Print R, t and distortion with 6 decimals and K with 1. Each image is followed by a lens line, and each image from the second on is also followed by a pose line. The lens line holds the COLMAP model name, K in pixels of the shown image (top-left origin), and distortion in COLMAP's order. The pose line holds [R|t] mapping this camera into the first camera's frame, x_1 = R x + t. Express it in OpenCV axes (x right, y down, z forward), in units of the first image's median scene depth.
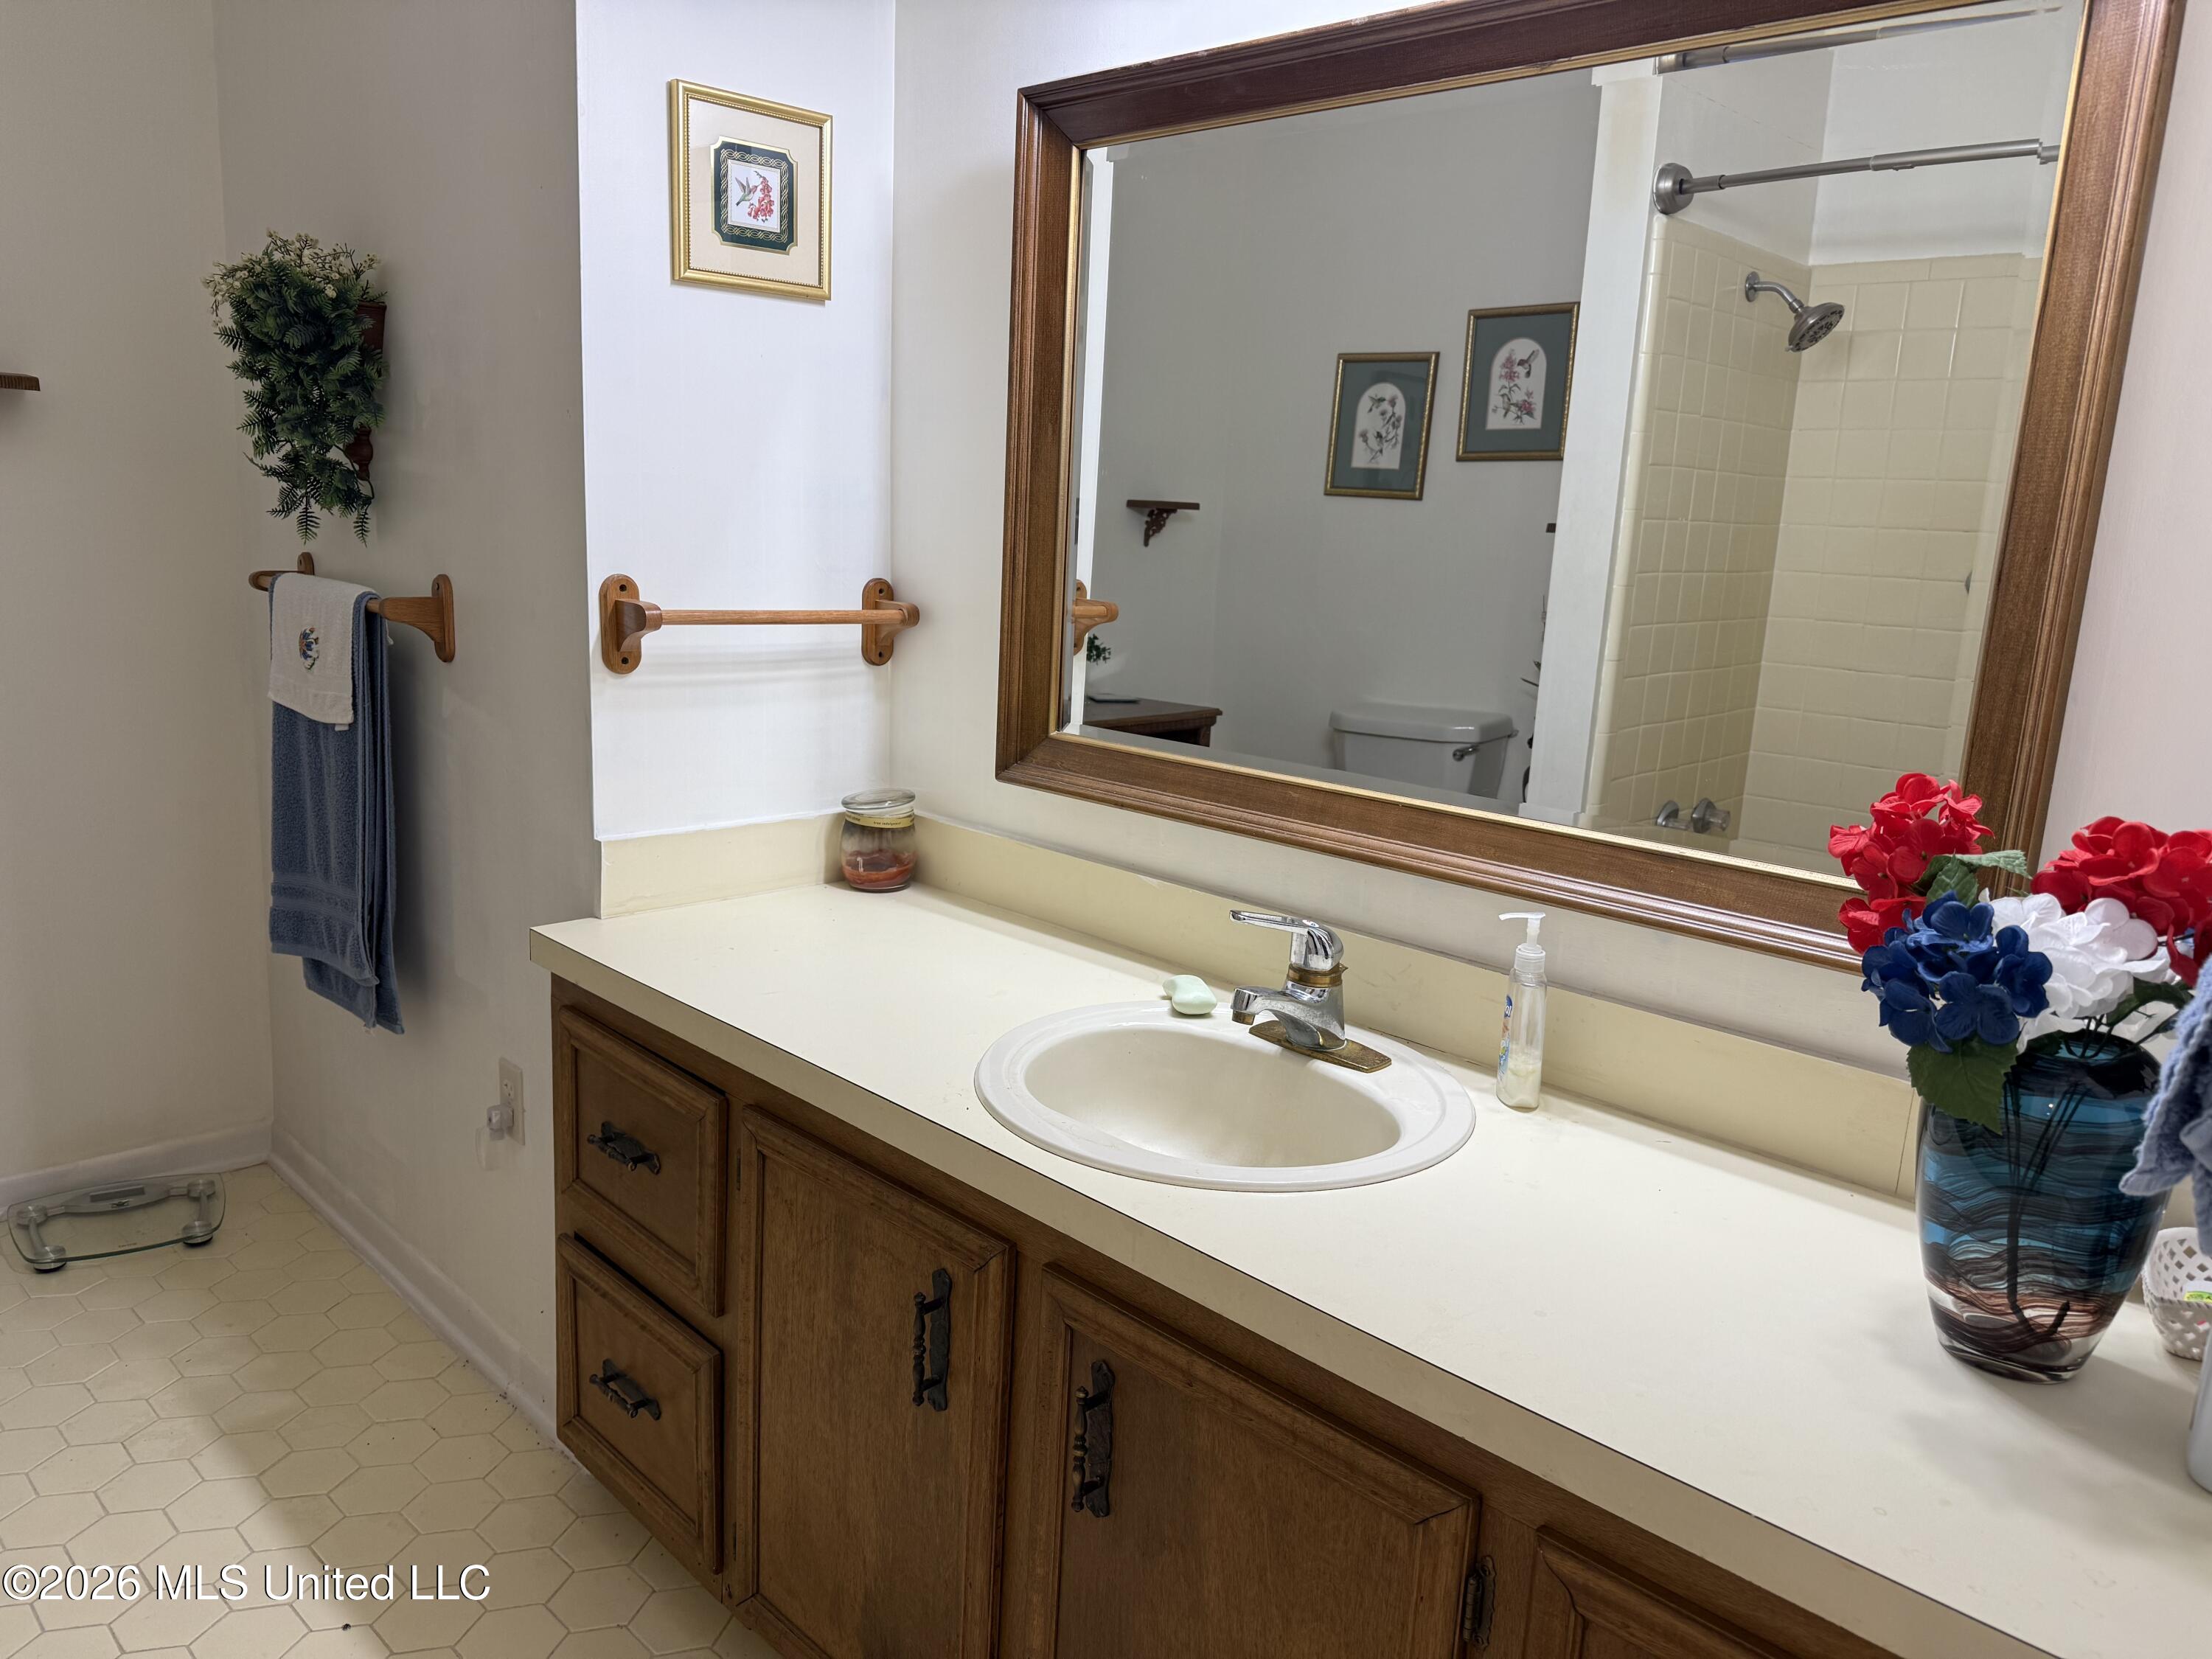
lens RADIAL K [[1586.5, 0, 1107.1], [0, 1586.5, 868.1], [0, 0, 1]] dist [0.032848, -0.000167]
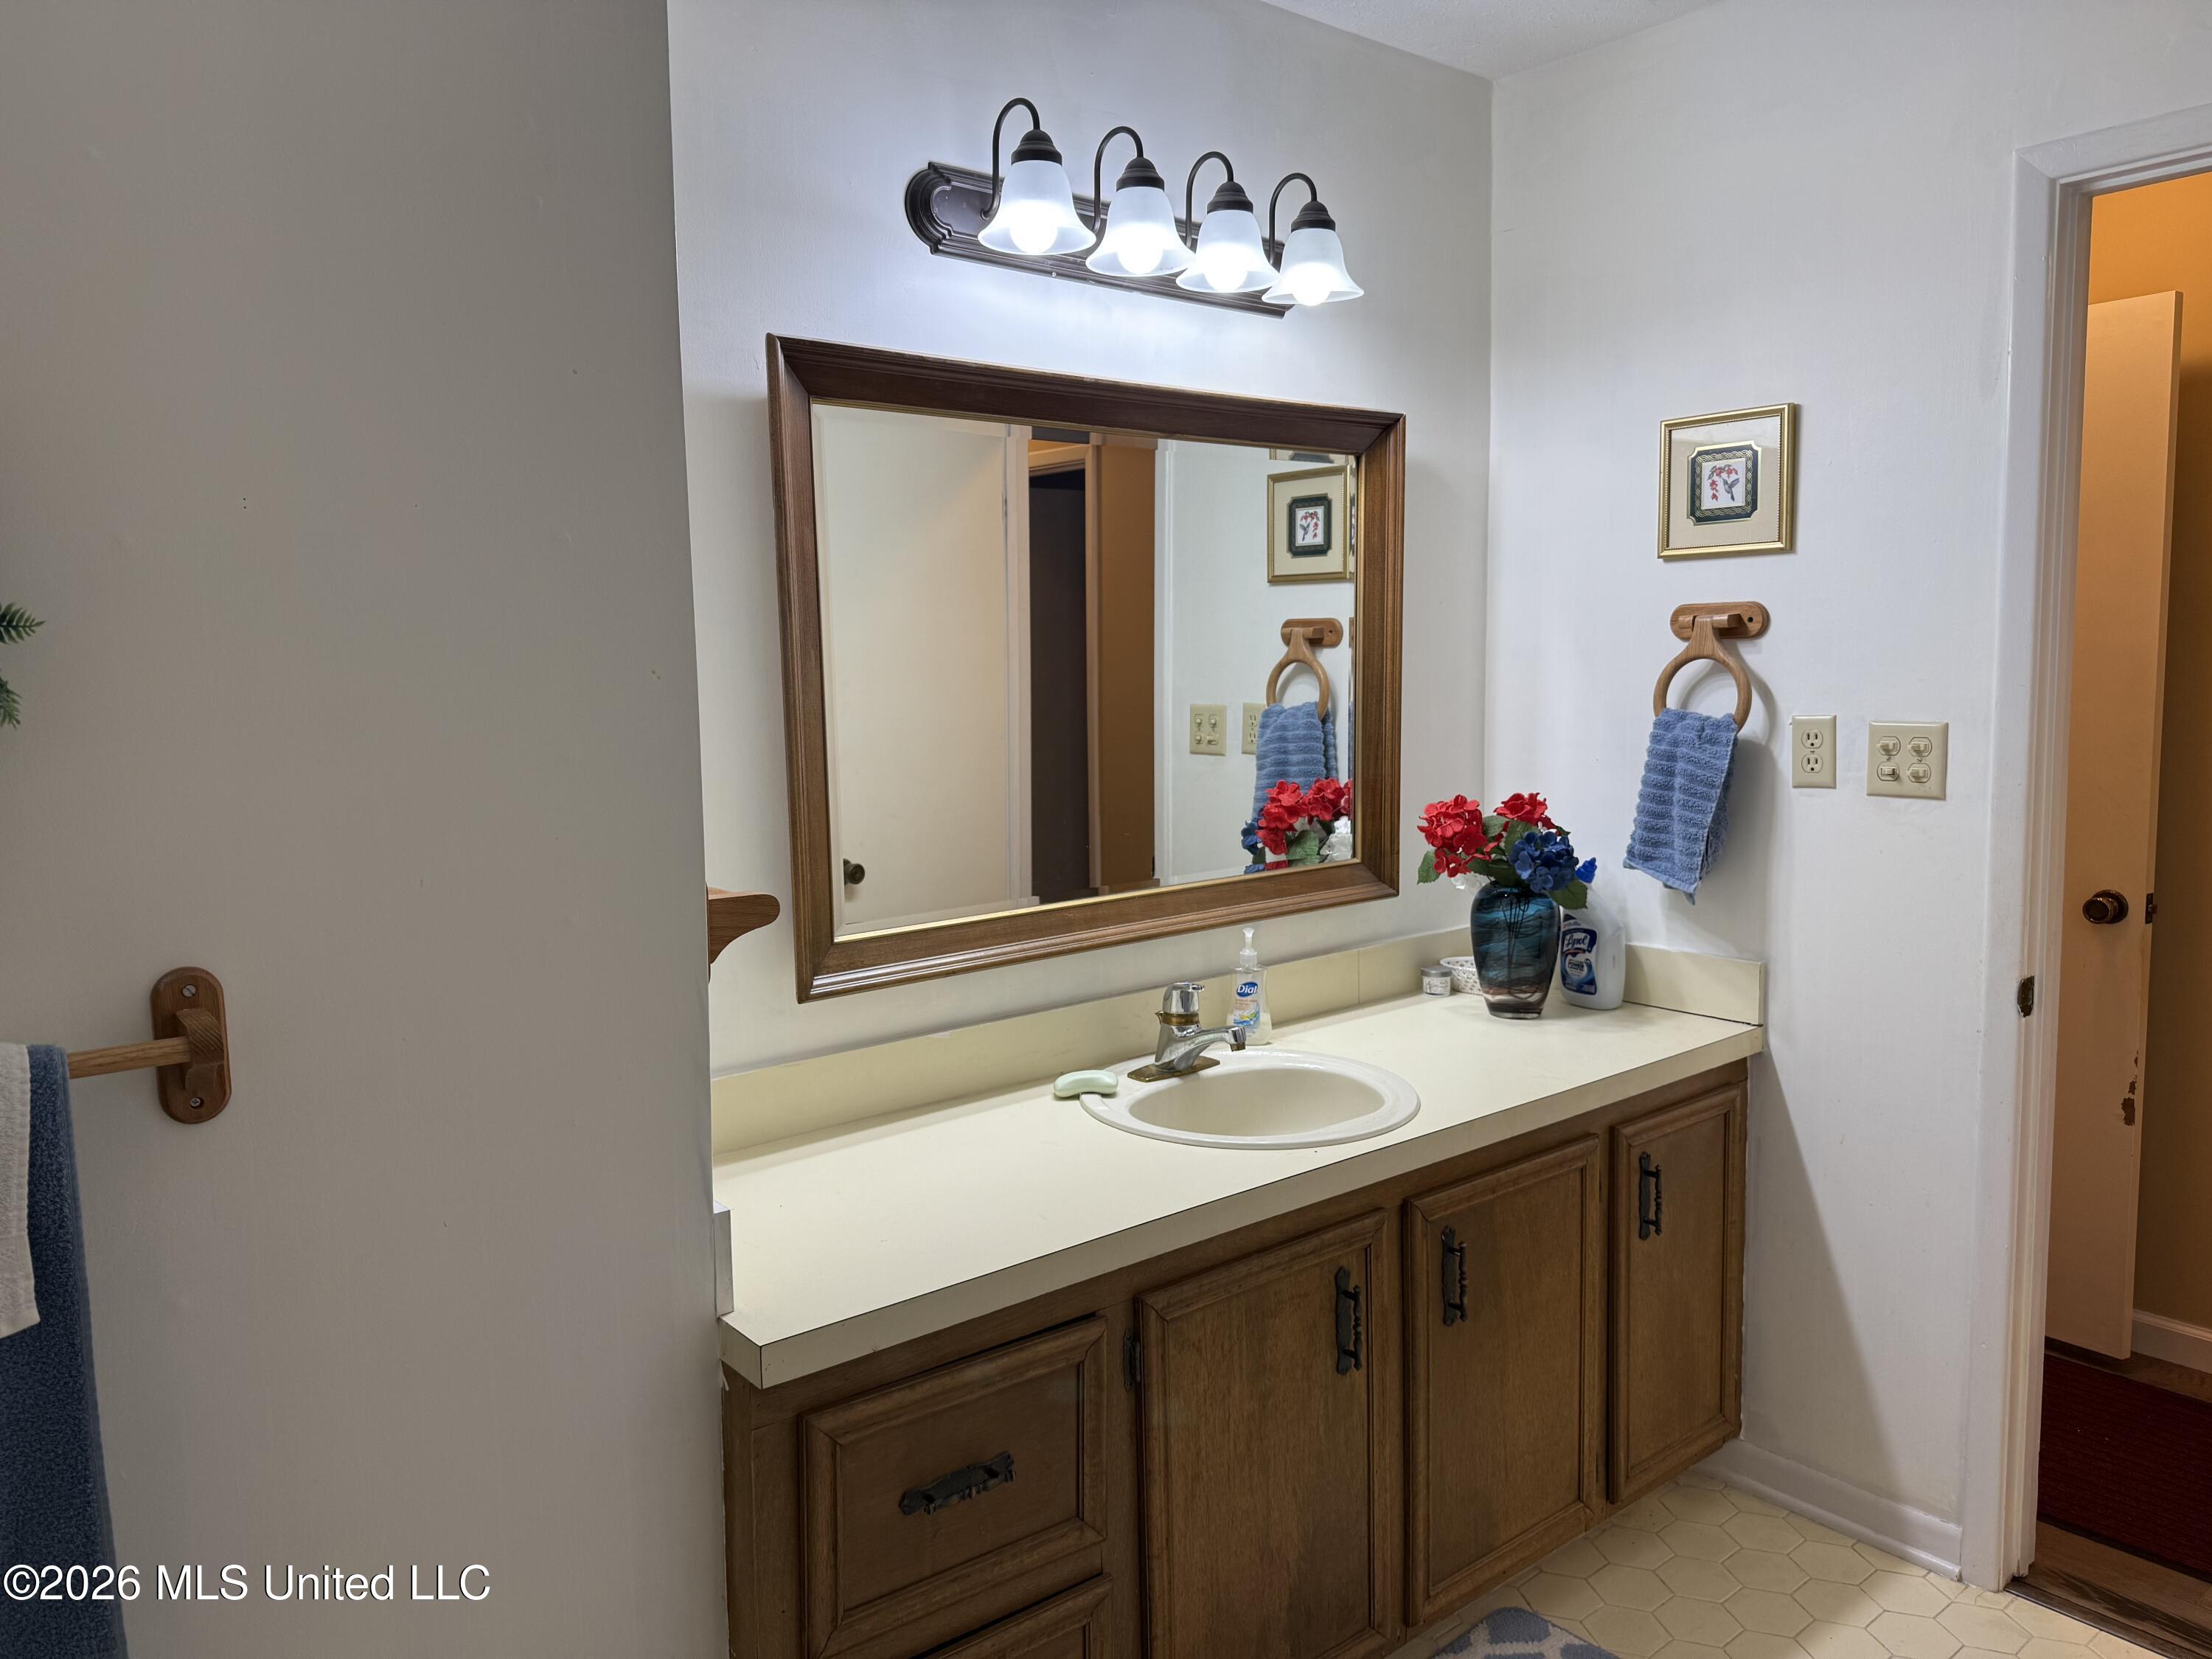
lens RADIAL K [[1568.6, 0, 1106.0], [0, 1568.6, 829.5], [0, 0, 1]] dist [-0.001320, -0.000237]
pose [[0.087733, -0.160968, 0.983052, -1.245749], [0.238659, 0.961513, 0.136142, -0.307680], [-0.967132, 0.222670, 0.122773, 0.848892]]
